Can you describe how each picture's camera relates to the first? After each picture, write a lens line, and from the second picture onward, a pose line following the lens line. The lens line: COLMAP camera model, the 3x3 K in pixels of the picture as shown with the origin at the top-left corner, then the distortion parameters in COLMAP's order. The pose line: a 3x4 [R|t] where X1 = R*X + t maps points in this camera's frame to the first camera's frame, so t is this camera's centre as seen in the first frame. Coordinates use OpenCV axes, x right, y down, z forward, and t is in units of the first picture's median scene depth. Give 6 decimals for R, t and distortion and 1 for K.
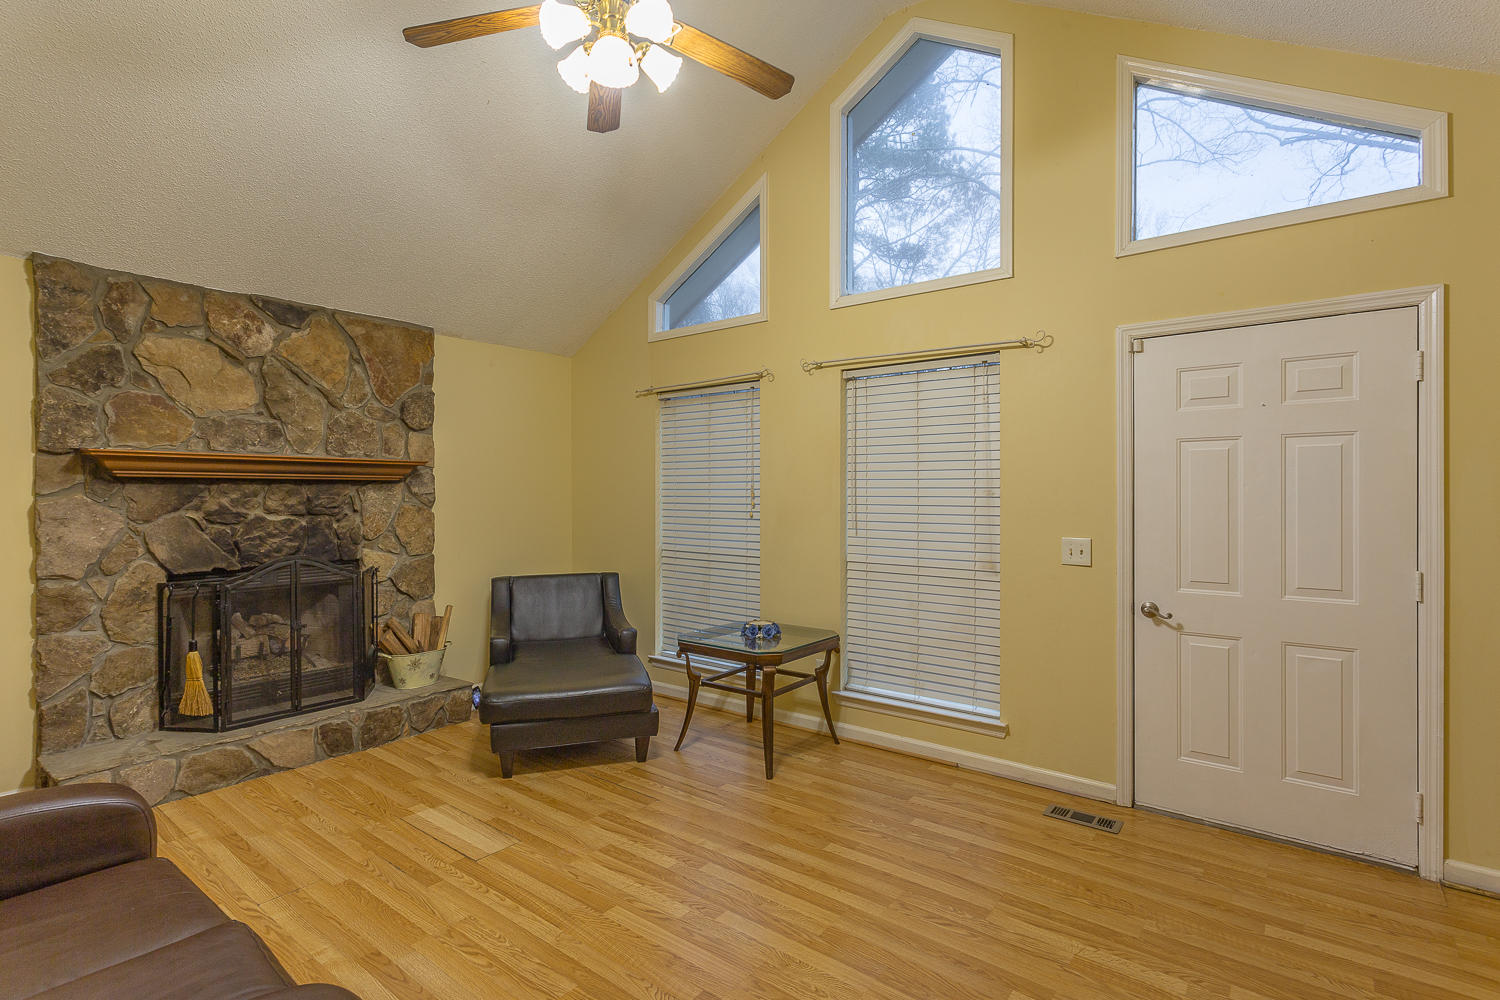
lens RADIAL K [[720.2, 0, 744.0], [0, 720.2, 502.1], [0, 0, 1]] dist [-0.002237, 0.004713]
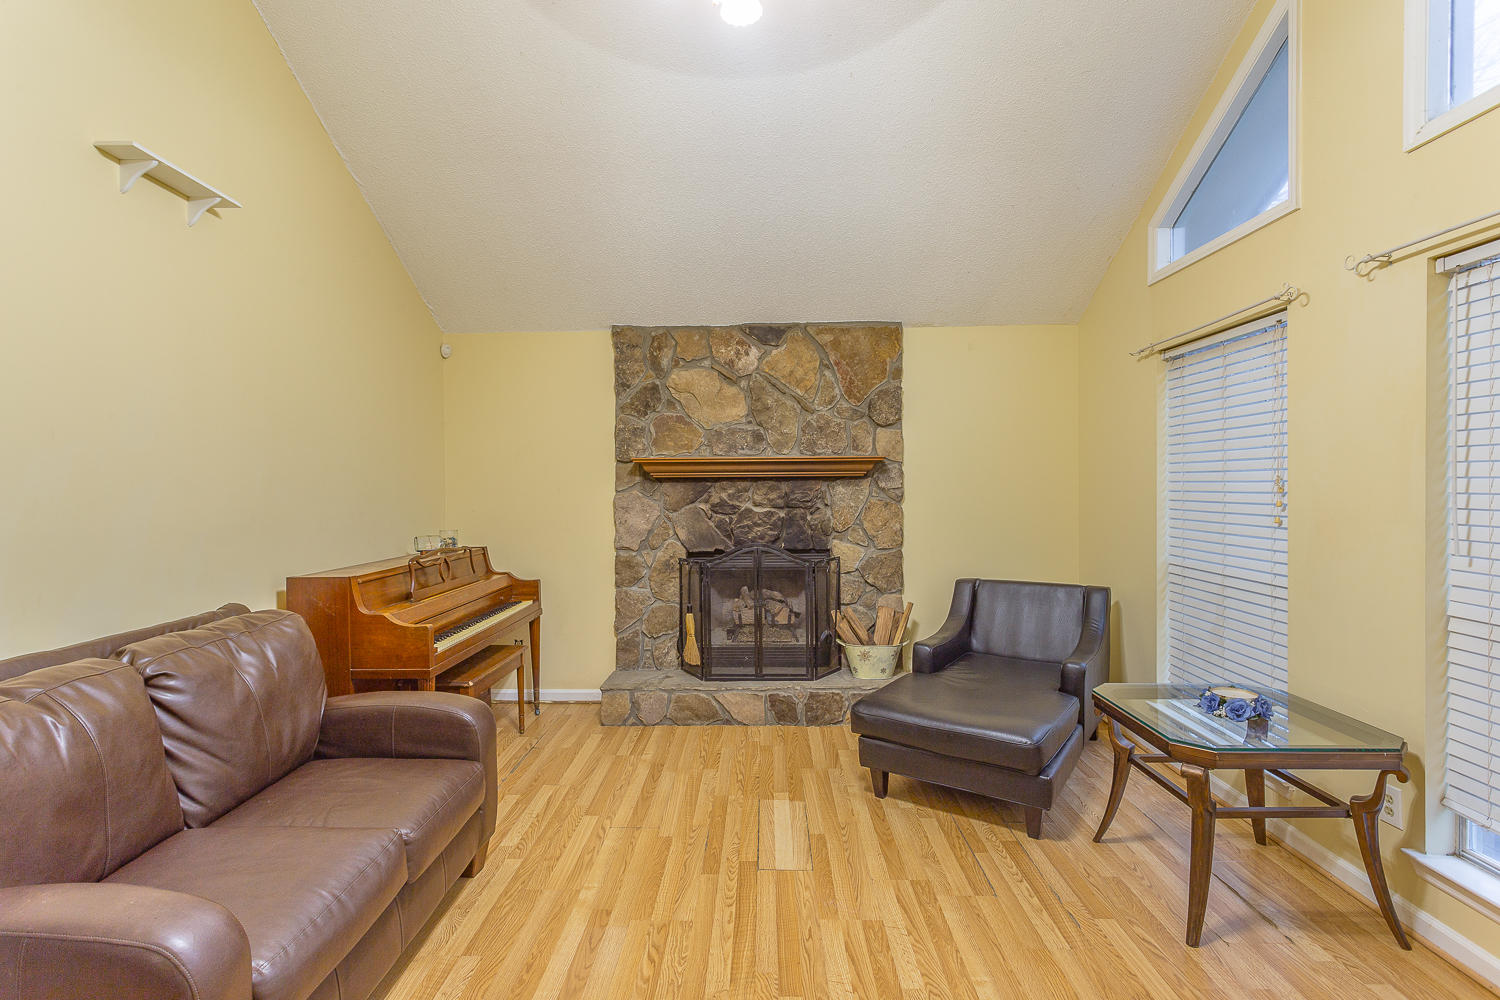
lens RADIAL K [[704.8, 0, 756.4], [0, 704.8, 497.1], [0, 0, 1]] dist [0.000495, 0.001376]
pose [[0.604104, 0.008803, -0.796857, 0.272973], [-0.002927, 0.999957, 0.008827, -0.009278], [0.796900, -0.003000, 0.604104, 0.305252]]
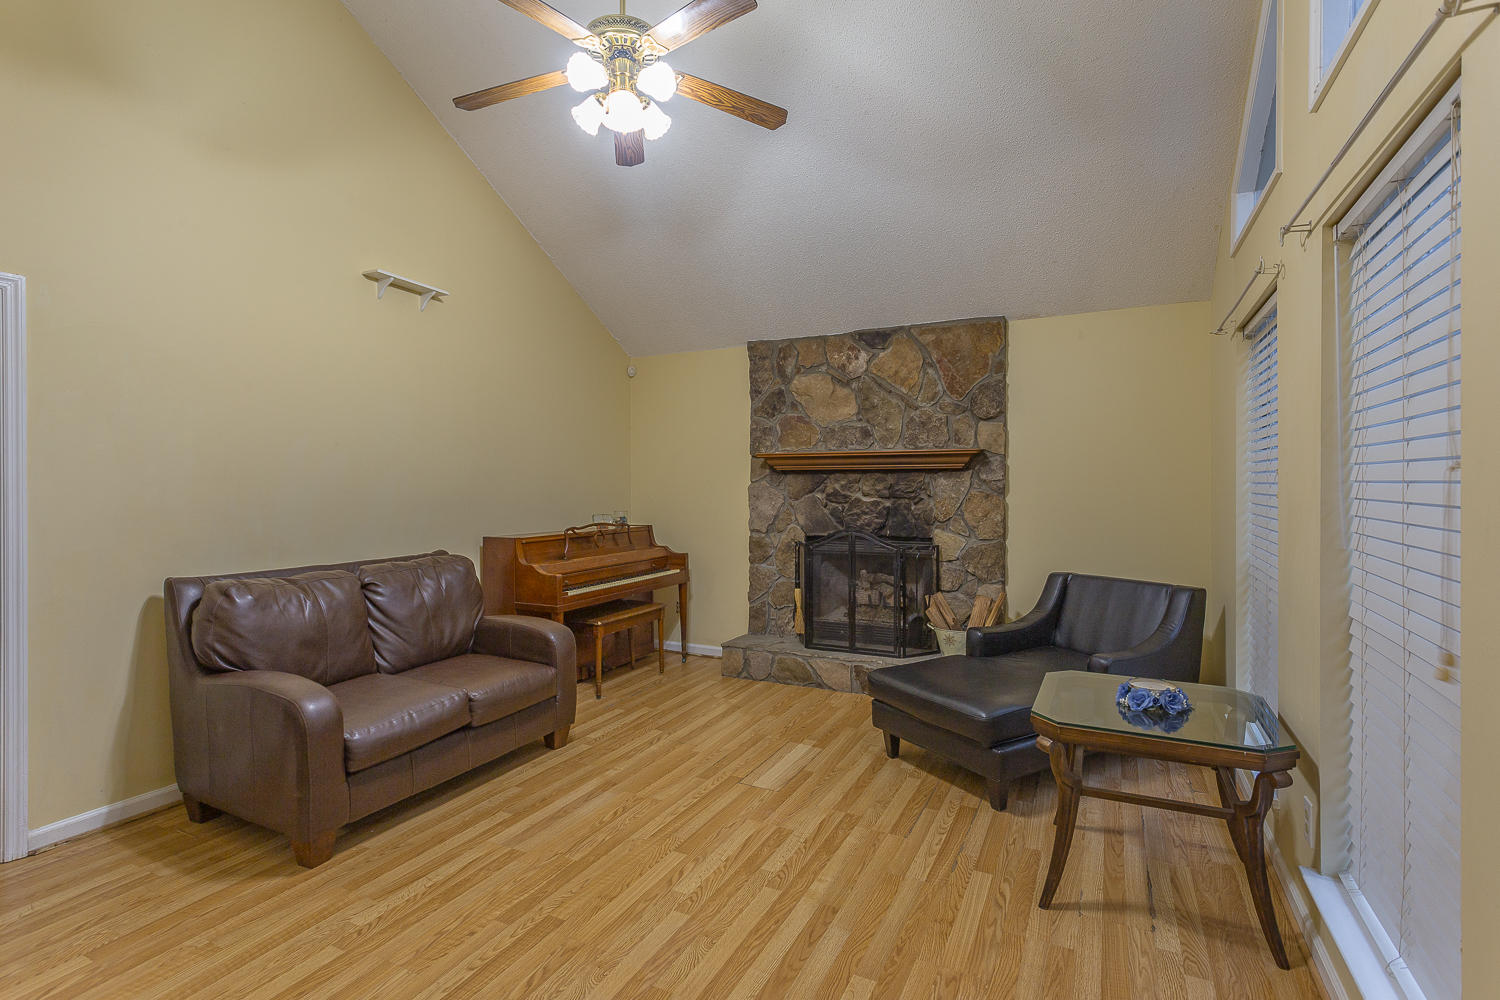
lens RADIAL K [[716.8, 0, 766.9], [0, 716.8, 491.3], [0, 0, 1]] dist [-0.001451, 0.000472]
pose [[0.209881, 0.010802, -0.977667, 0.582364], [-0.011293, 0.999899, 0.008624, -0.001923], [0.977662, 0.009231, 0.209981, 0.567643]]
